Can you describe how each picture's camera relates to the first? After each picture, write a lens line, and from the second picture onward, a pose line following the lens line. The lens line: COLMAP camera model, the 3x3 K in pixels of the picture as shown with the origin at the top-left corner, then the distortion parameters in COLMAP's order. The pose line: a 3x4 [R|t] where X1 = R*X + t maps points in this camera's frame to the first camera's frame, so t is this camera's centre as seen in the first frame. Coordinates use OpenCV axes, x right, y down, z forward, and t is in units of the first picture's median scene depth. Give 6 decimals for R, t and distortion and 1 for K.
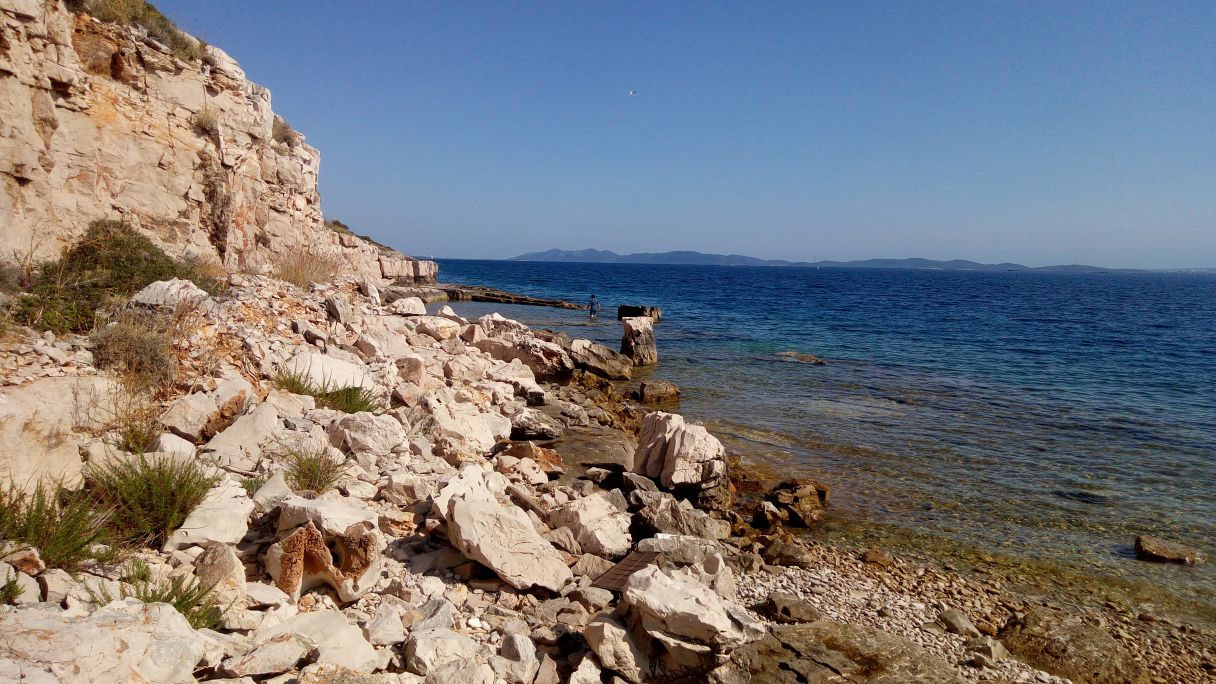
lens RADIAL K [[900.4, 0, 620.6], [0, 900.4, 339.9], [0, 0, 1]] dist [0.006630, -0.006813]
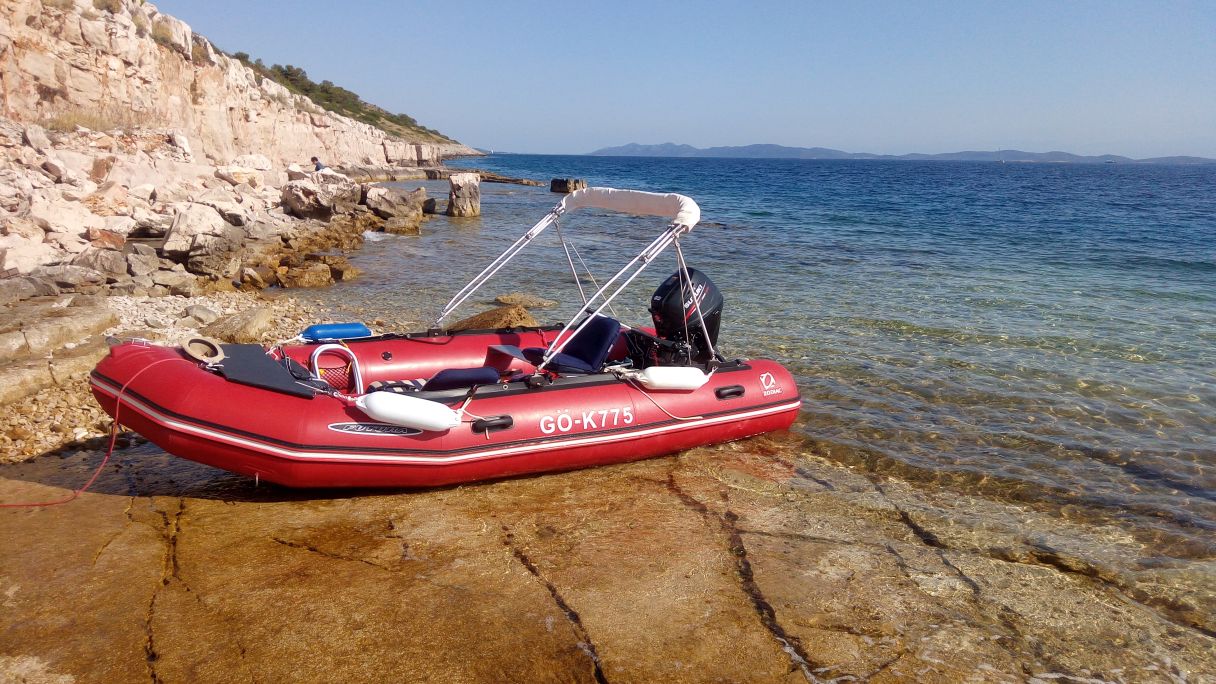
lens RADIAL K [[900.4, 0, 611.1], [0, 900.4, 340.3], [0, 0, 1]] dist [0.006630, -0.006813]
pose [[0.995538, 0.014013, -0.093320, 0.588273], [-0.003186, 0.993340, 0.115173, 0.097063], [0.094312, -0.114362, 0.988952, -0.174711]]
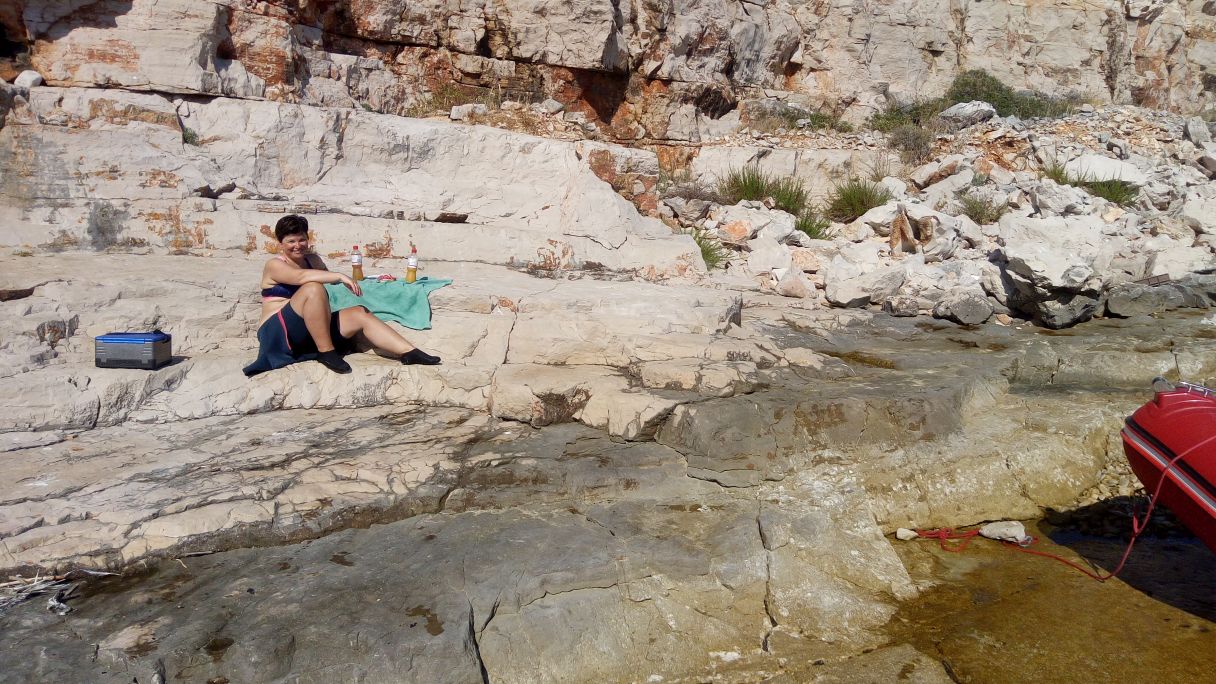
lens RADIAL K [[900.4, 0, 618.3], [0, 900.4, 331.9], [0, 0, 1]] dist [0.006630, -0.006813]
pose [[0.368390, 0.136087, -0.919657, 0.502373], [-0.033642, 0.990532, 0.133098, 0.091983], [0.929062, -0.018093, 0.369480, -0.106718]]
